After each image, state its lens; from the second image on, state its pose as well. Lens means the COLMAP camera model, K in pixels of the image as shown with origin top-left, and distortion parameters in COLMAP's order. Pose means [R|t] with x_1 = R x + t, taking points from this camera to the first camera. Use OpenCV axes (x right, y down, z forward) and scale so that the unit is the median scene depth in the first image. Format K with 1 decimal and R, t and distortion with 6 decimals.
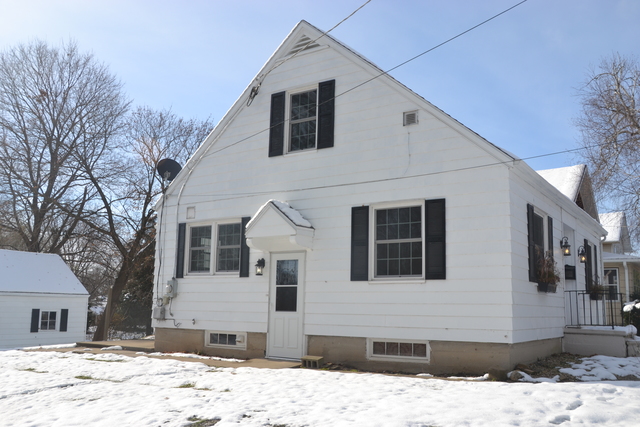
lens RADIAL K [[591.0, 0, 318.4], [0, 591.0, 226.9], [0, 0, 1]] dist [-0.119028, 0.192065]
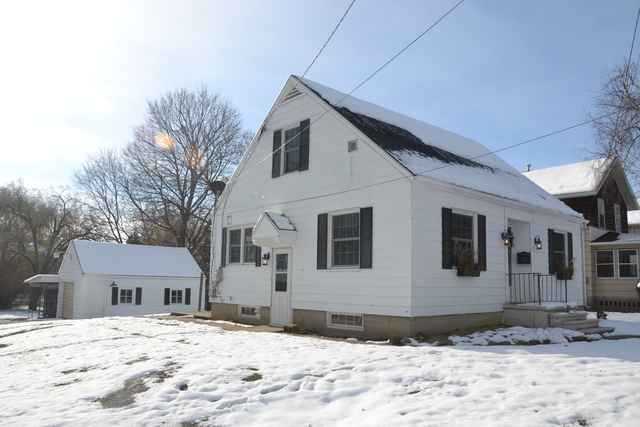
lens RADIAL K [[504.9, 0, 320.7], [0, 504.9, 224.5], [0, 0, 1]] dist [-0.168358, 0.119575]
pose [[0.967885, -0.033292, -0.249178, 0.309445], [0.037548, 0.999219, 0.012344, -0.021818], [0.248572, -0.021303, 0.968379, -0.099066]]
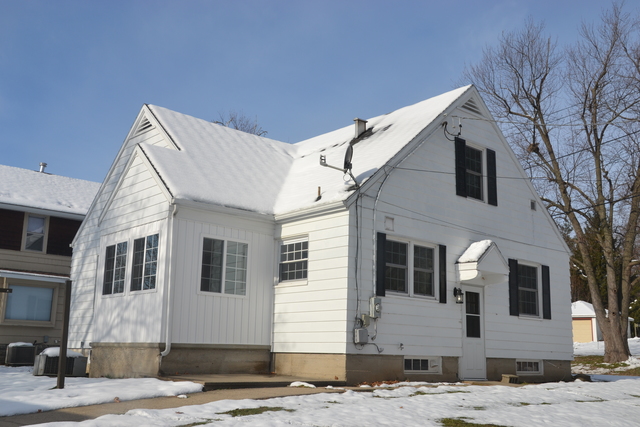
lens RADIAL K [[696.1, 0, 320.3], [0, 696.1, 223.6], [0, 0, 1]] dist [-0.004975, -0.000378]
pose [[0.235630, 0.170864, 0.956705, -1.356721], [-0.154839, 0.978449, -0.136612, 0.147369], [-0.959429, -0.115945, 0.257009, 0.901089]]
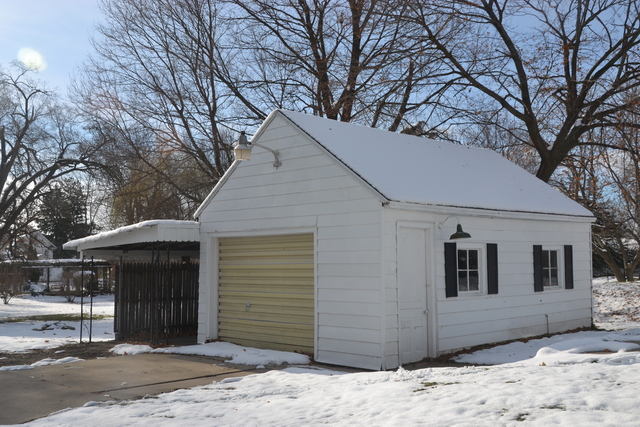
lens RADIAL K [[696.1, 0, 320.3], [0, 696.1, 223.6], [0, 0, 1]] dist [-0.004975, -0.000378]
pose [[0.978486, -0.038088, -0.202766, -1.002644], [0.055249, 0.995290, 0.079657, 0.118063], [0.198777, -0.089145, 0.975982, 0.692322]]
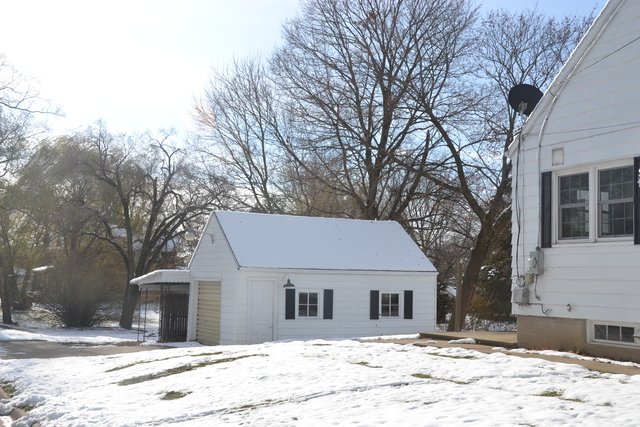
lens RADIAL K [[822.9, 0, 317.6], [0, 822.9, 227.5], [0, 0, 1]] dist [0.022570, 0.462999]
pose [[0.863274, -0.035978, -0.503452, 0.038160], [0.067592, 0.996712, 0.044673, -0.003114], [0.500190, -0.072594, 0.862868, -0.025743]]
